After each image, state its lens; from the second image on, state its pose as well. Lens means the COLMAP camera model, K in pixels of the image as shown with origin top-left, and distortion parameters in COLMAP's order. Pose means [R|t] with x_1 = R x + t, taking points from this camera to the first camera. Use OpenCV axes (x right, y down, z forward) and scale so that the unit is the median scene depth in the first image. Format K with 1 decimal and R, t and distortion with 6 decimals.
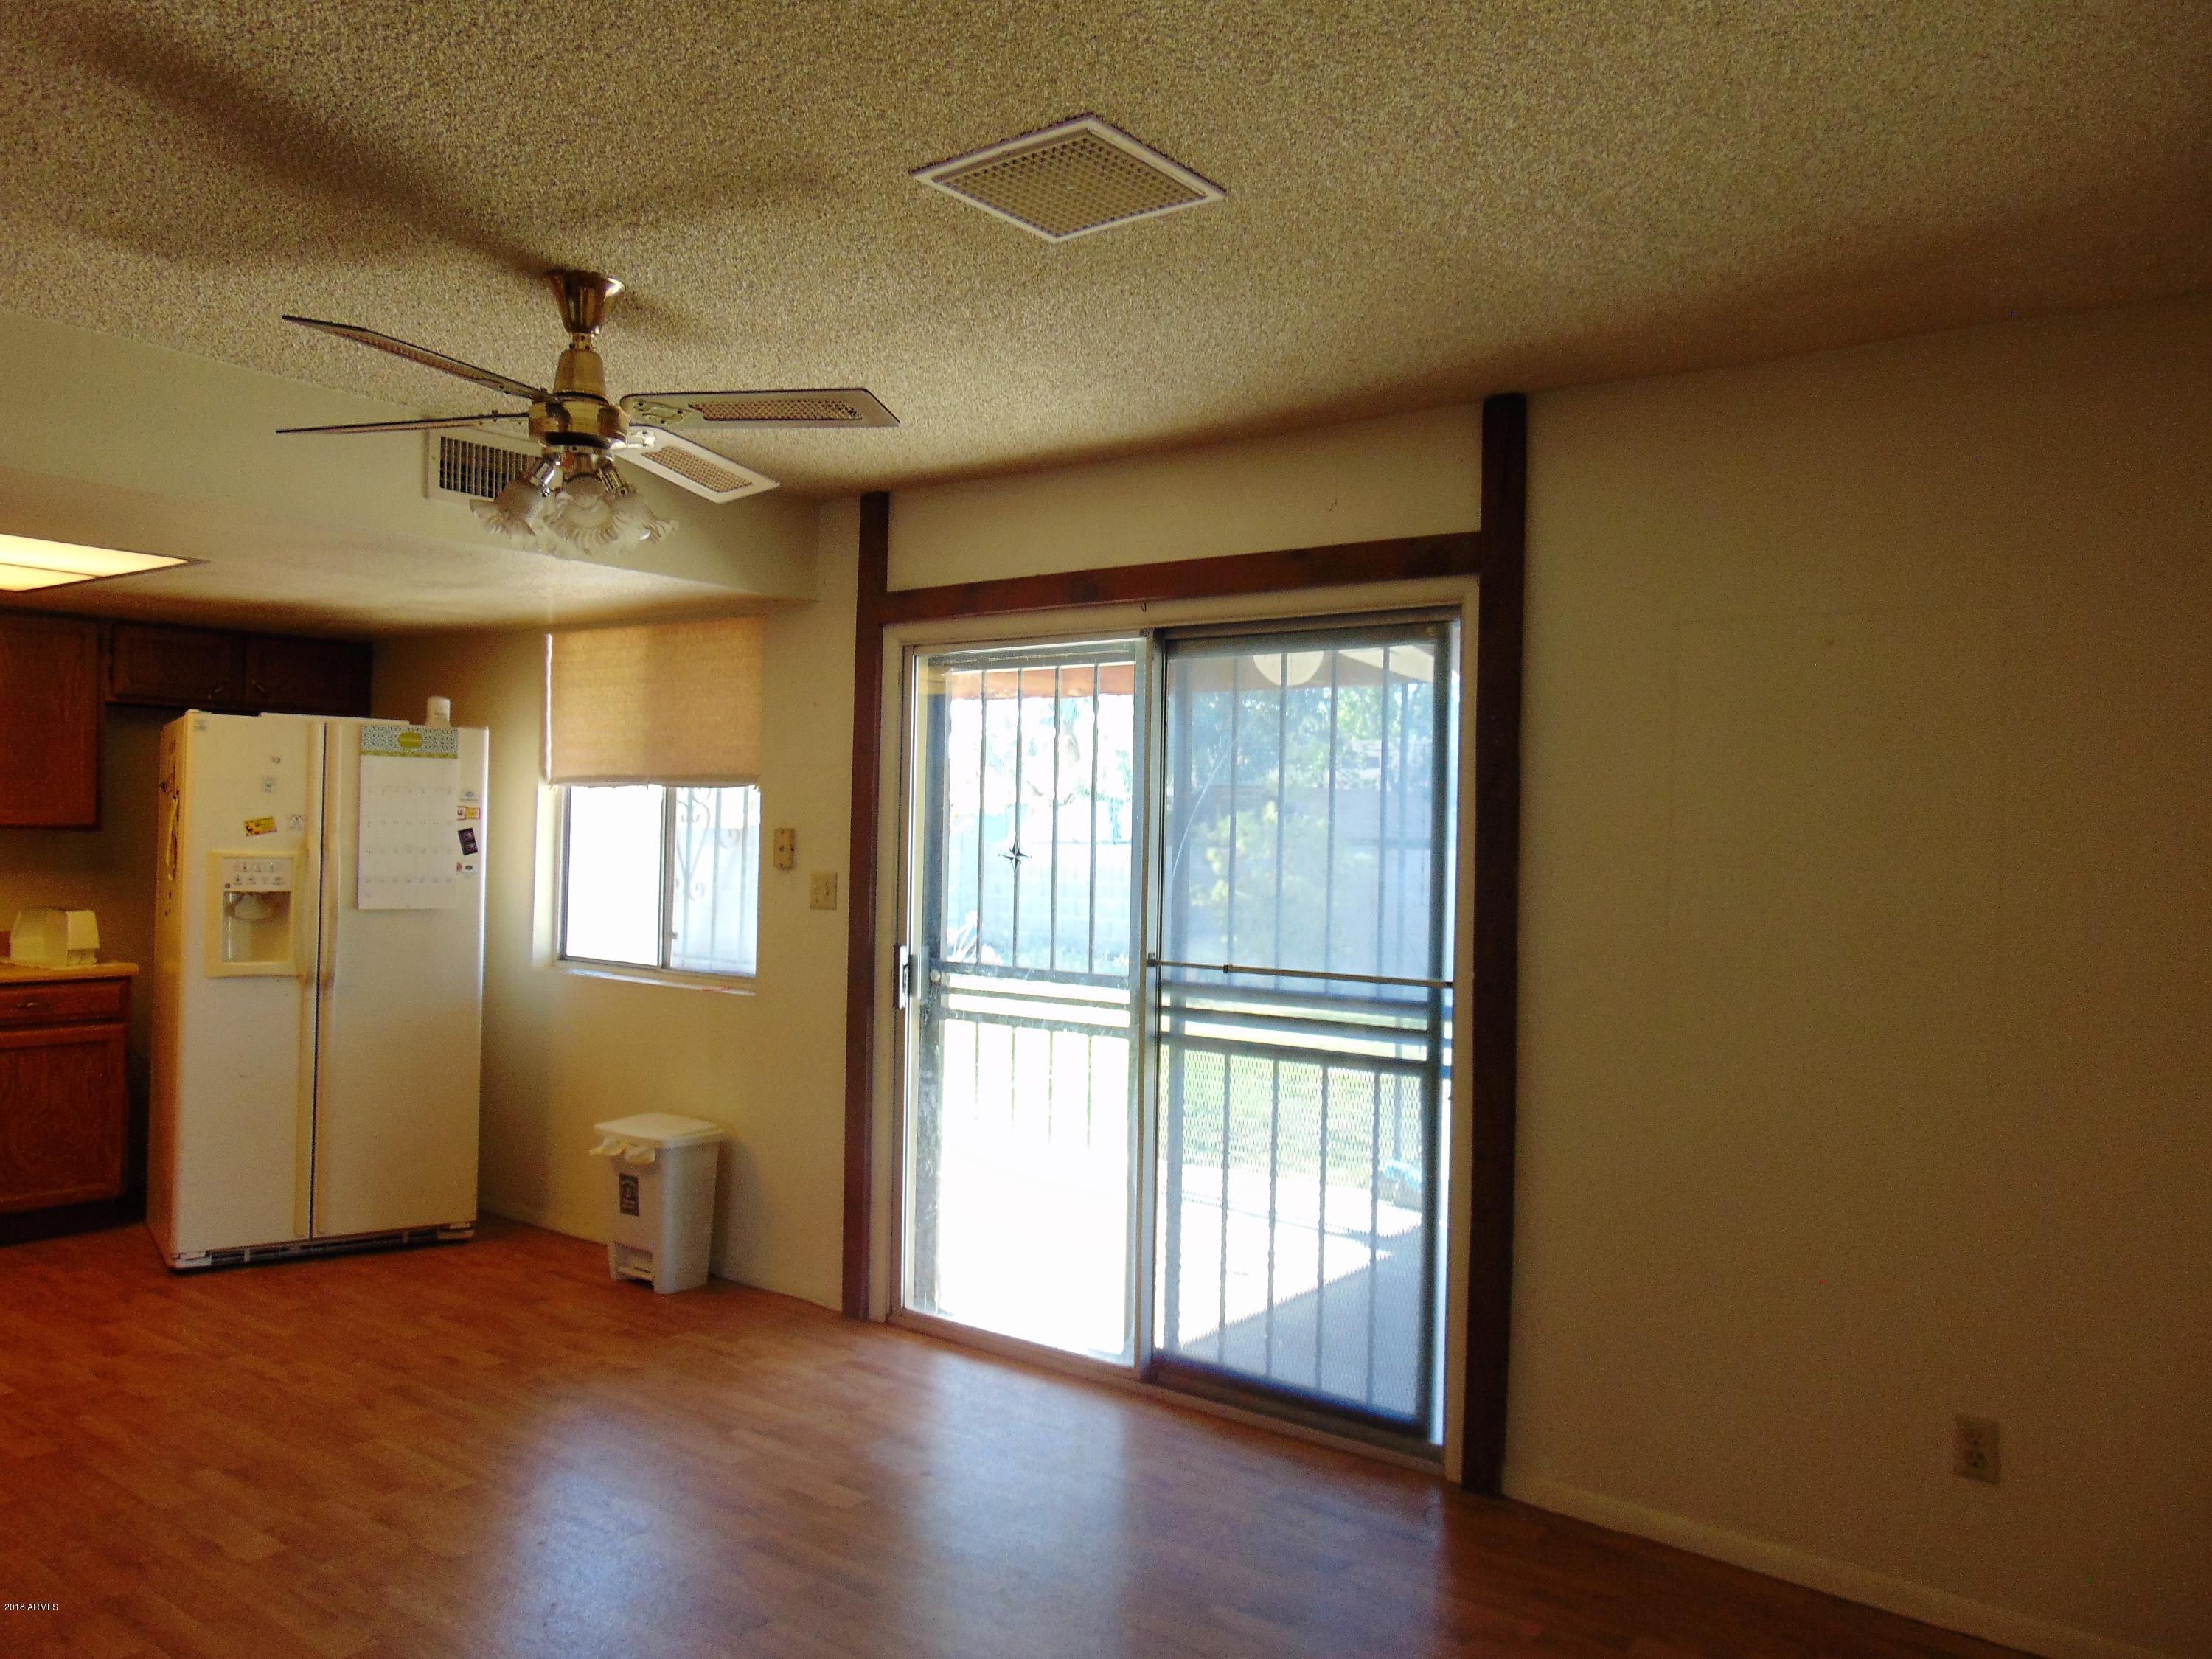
lens RADIAL K [[1660.4, 0, 1101.5], [0, 1660.4, 824.8], [0, 0, 1]] dist [-0.028452, 0.062750]
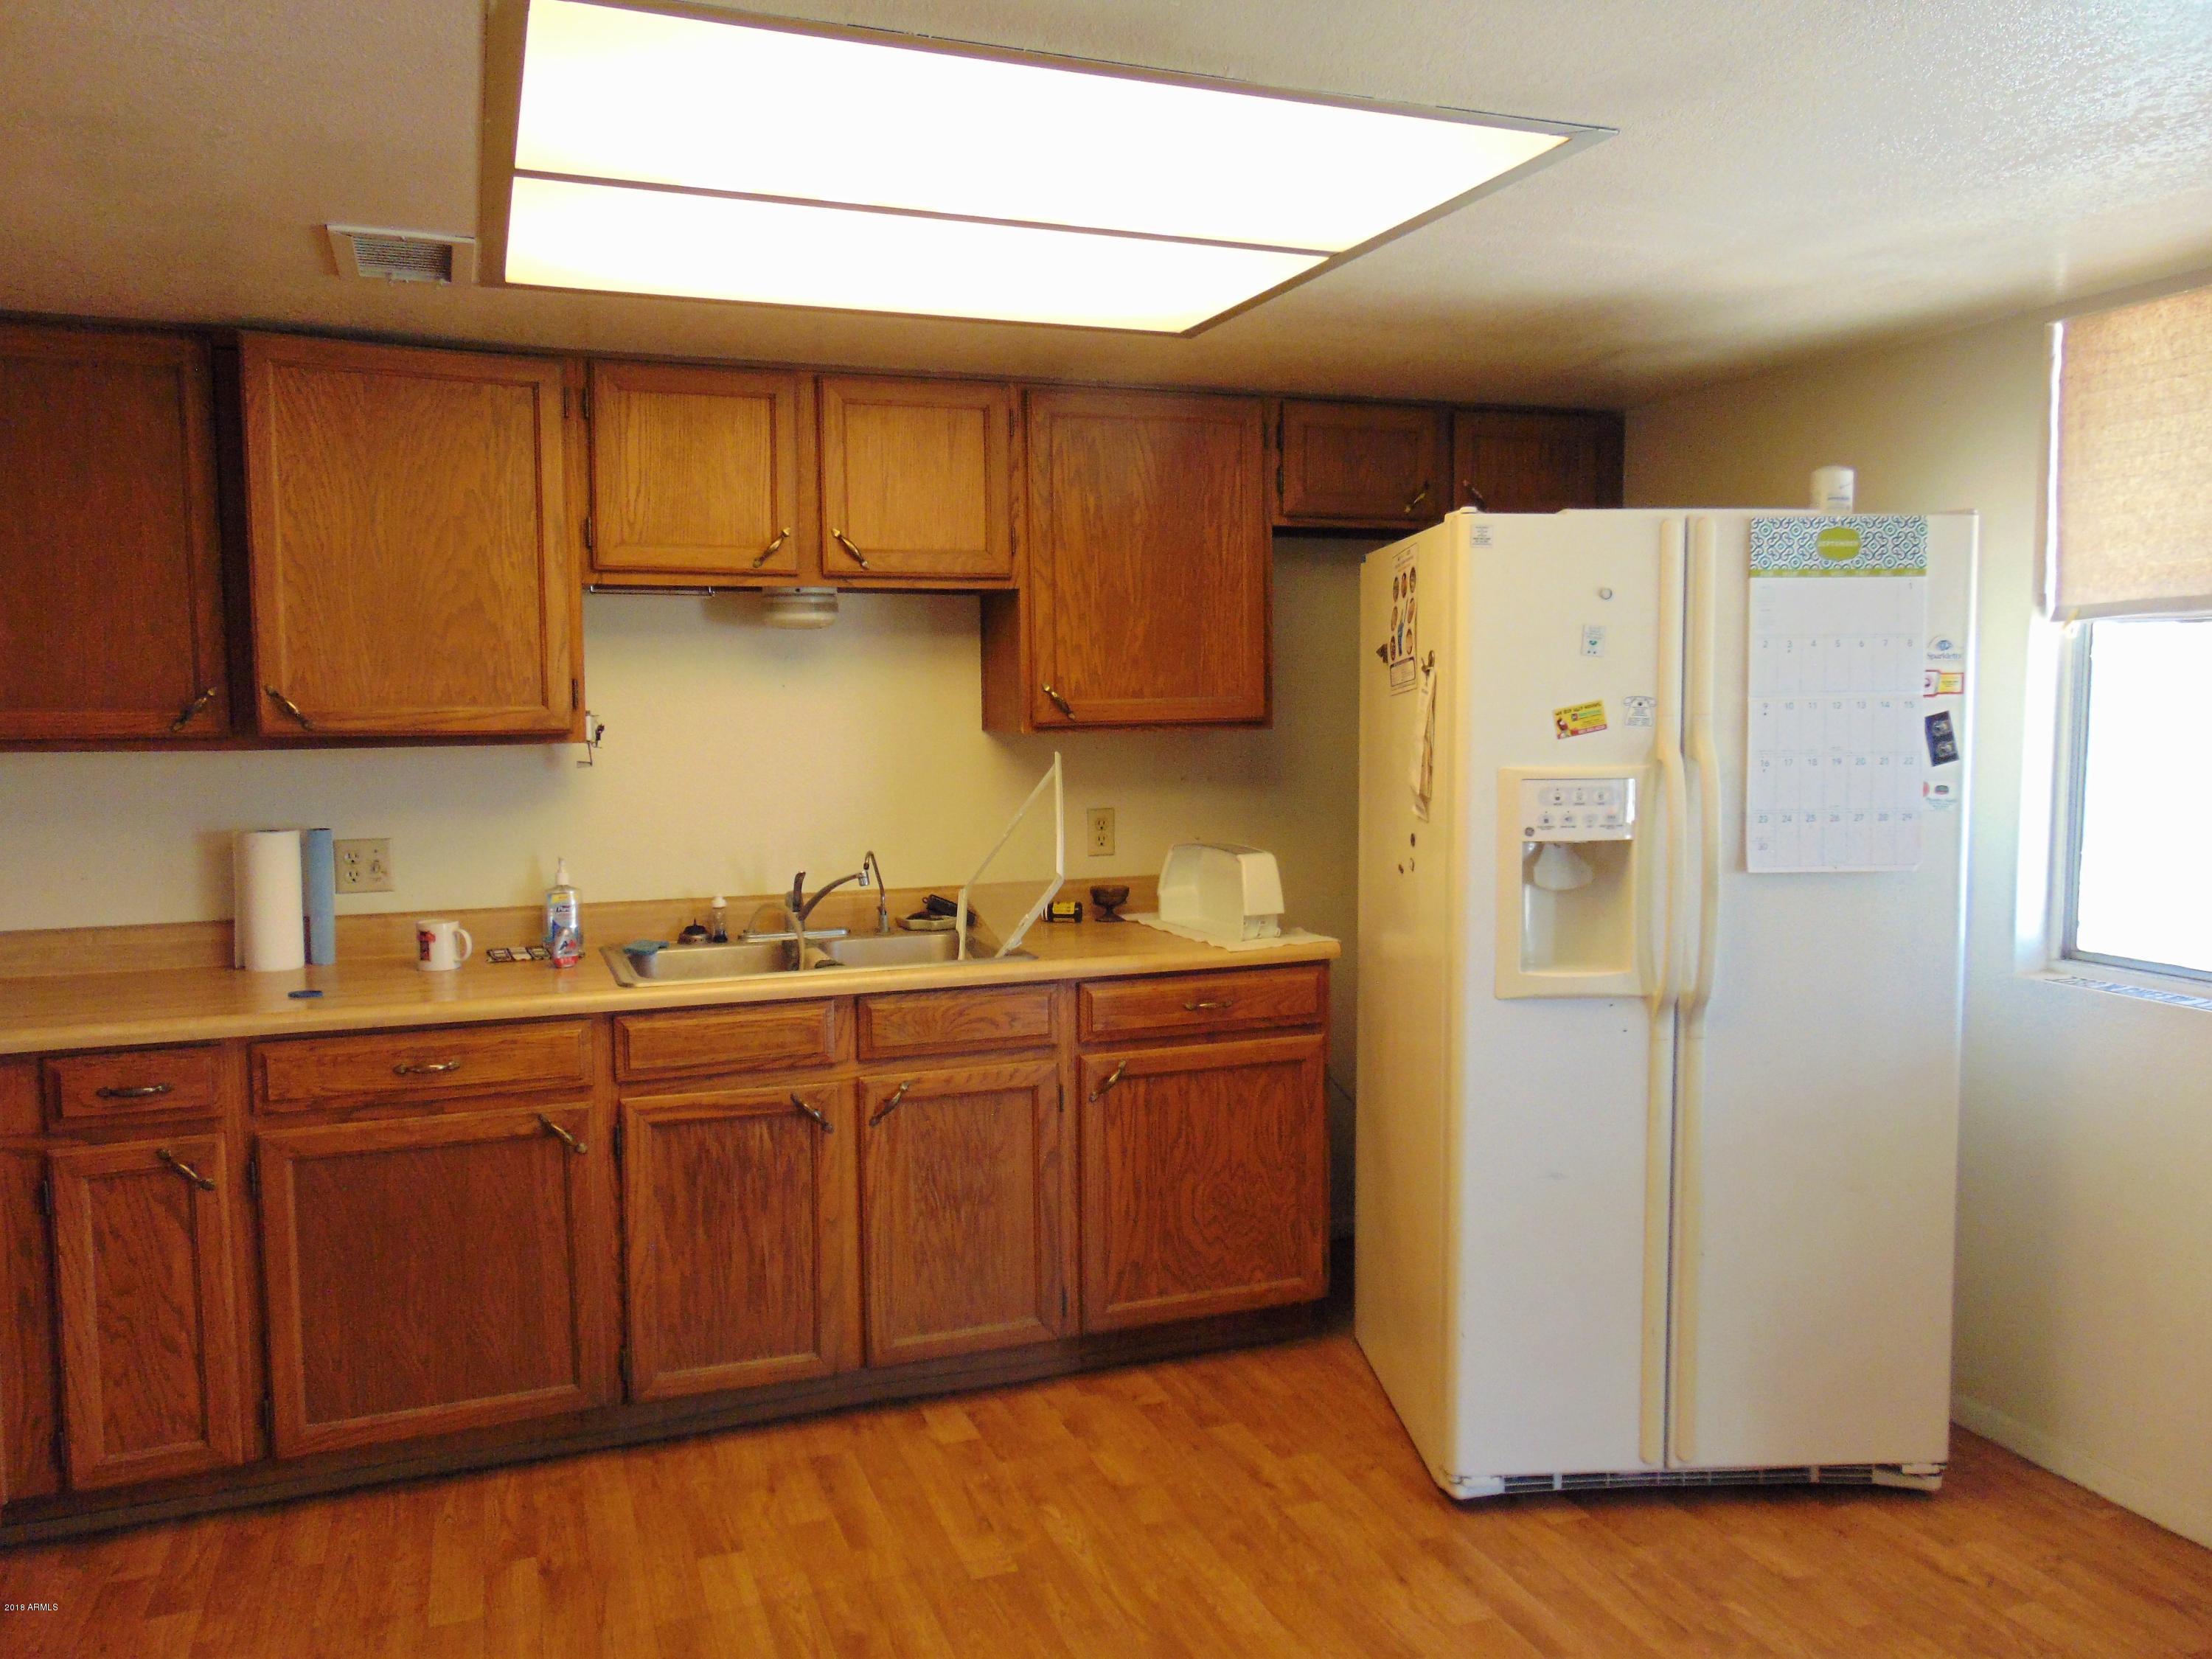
lens RADIAL K [[1660.4, 0, 1095.9], [0, 1660.4, 825.1], [0, 0, 1]] dist [-0.028452, 0.062750]
pose [[0.850720, 0.015139, -0.525401, -0.412761], [0.029313, 0.996663, 0.076182, -0.012099], [0.524801, -0.080211, 0.847437, 0.528820]]
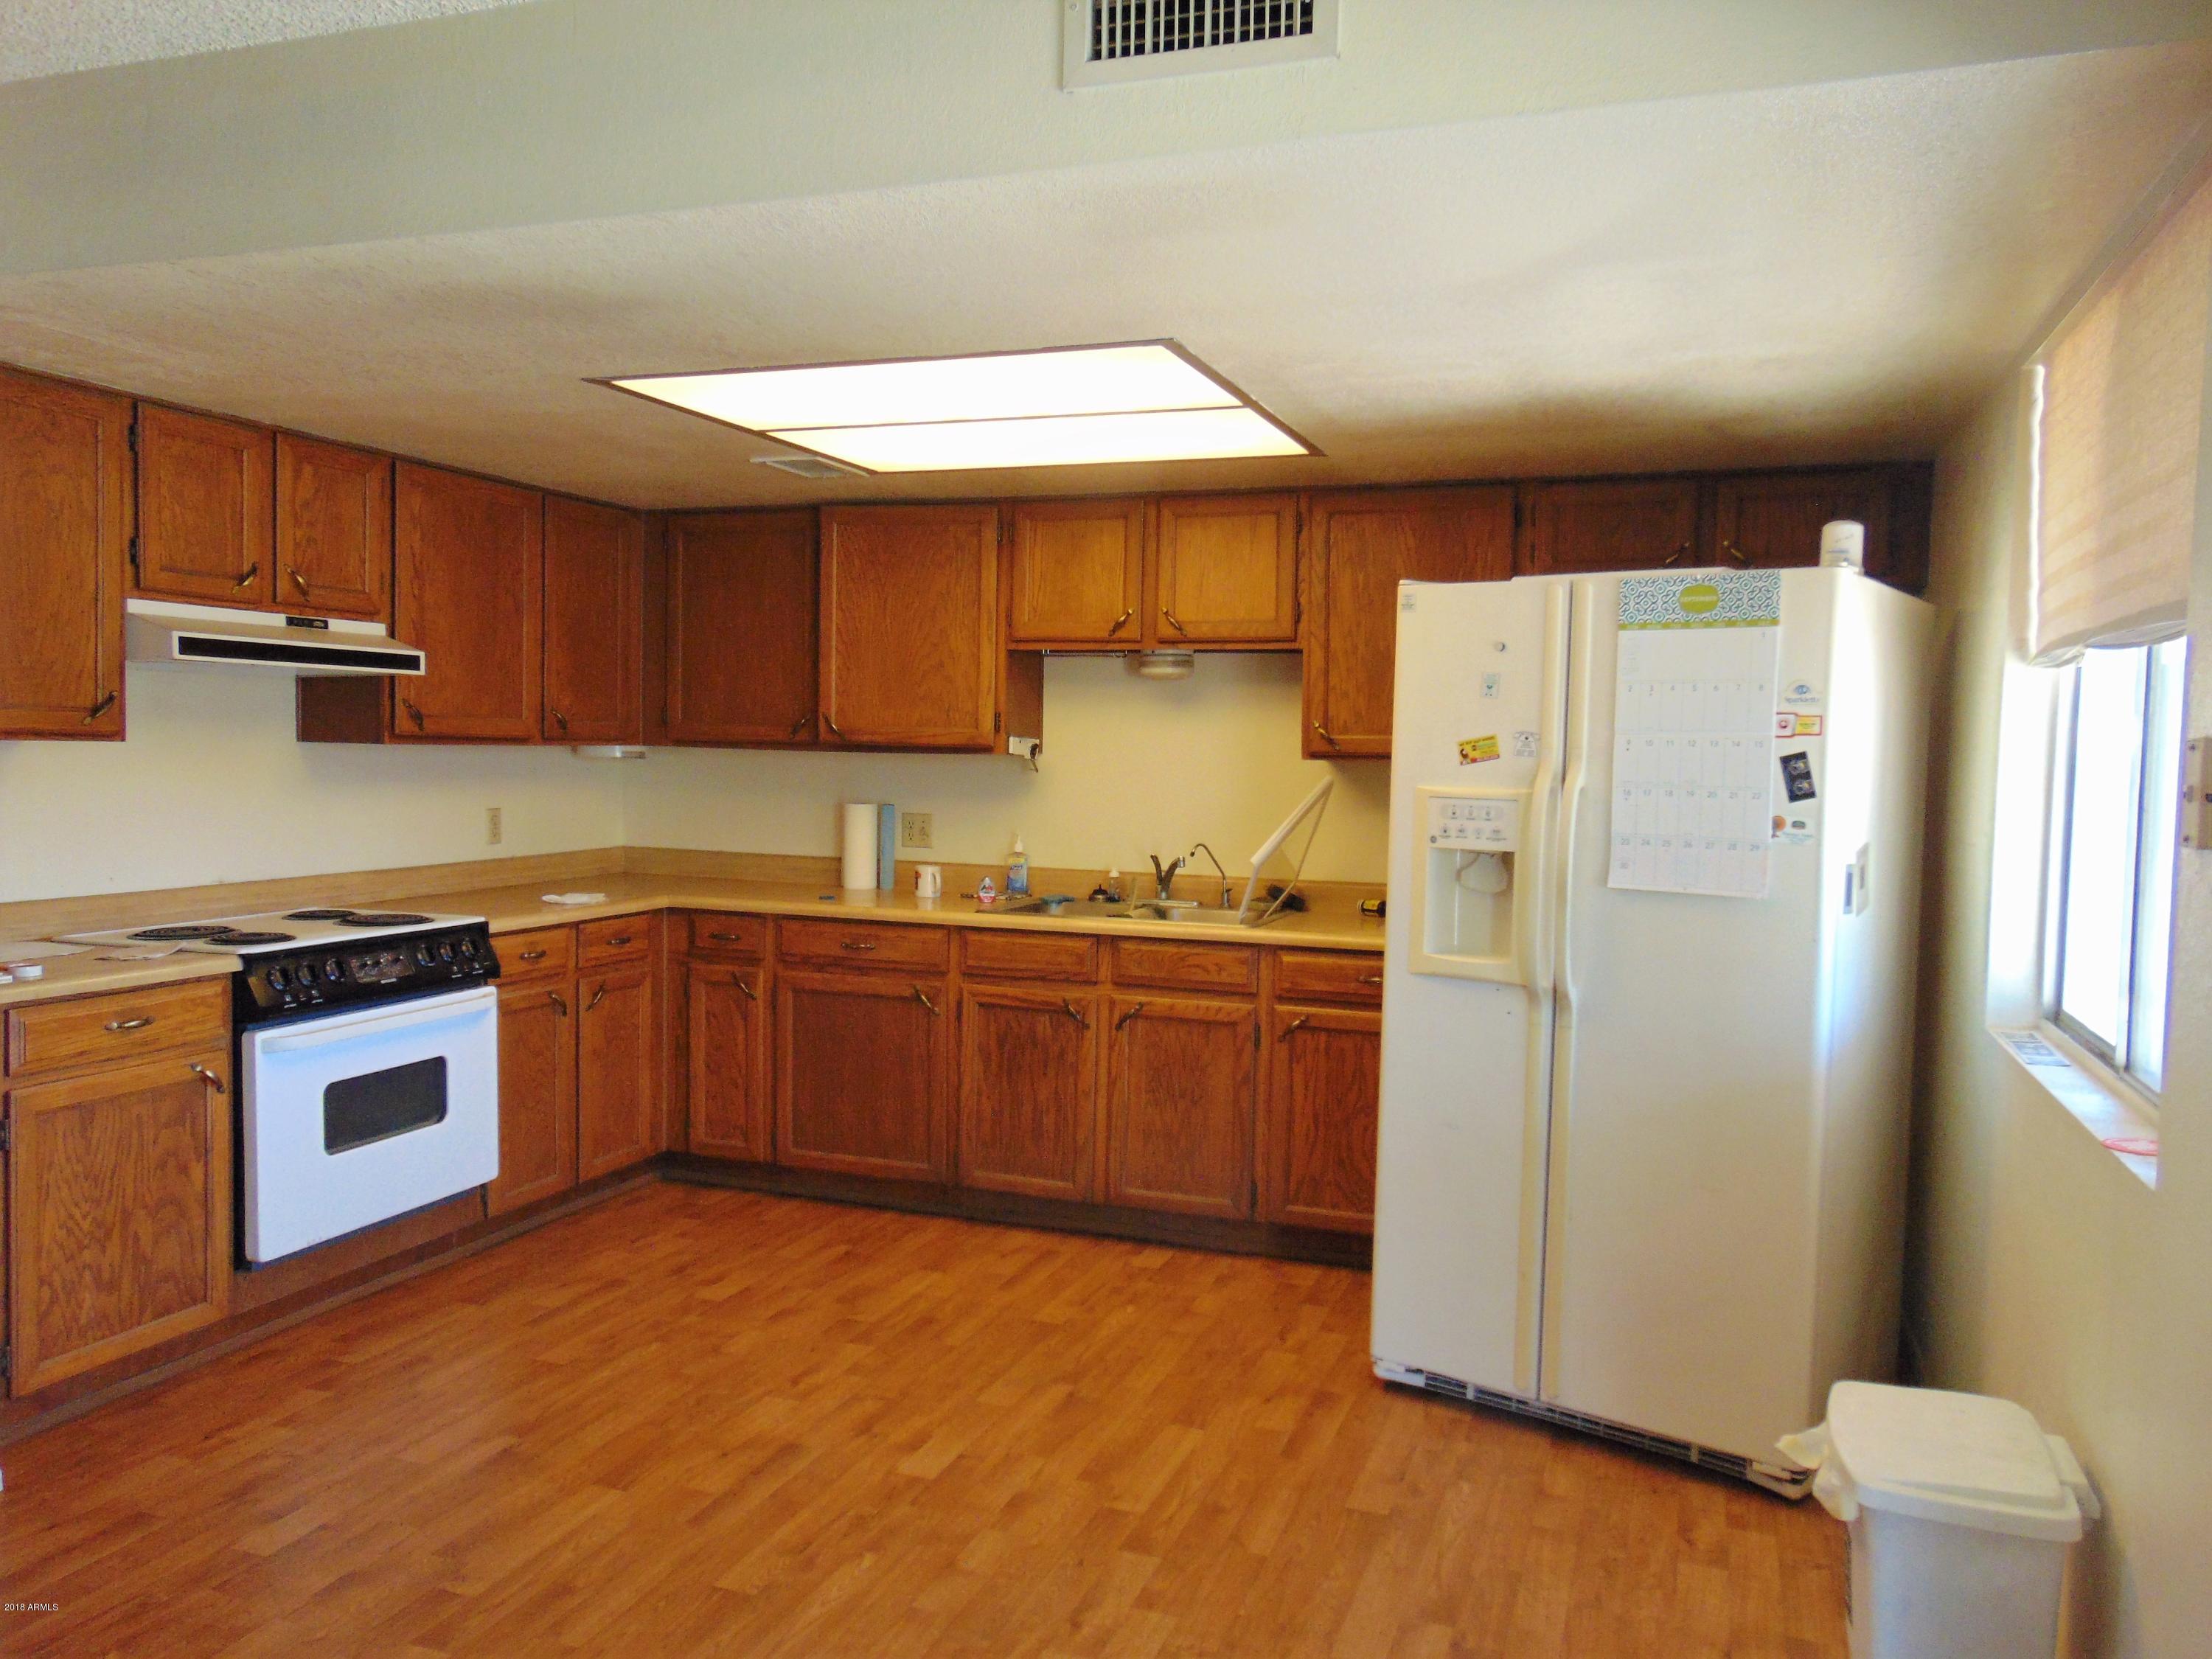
lens RADIAL K [[1660.4, 0, 1102.3], [0, 1660.4, 829.8], [0, 0, 1]] dist [-0.028452, 0.062750]
pose [[0.301401, 0.034632, -0.952868, 0.081169], [-0.005502, 0.999387, 0.034583, 0.012018], [0.953482, -0.005181, 0.301407, 0.760589]]
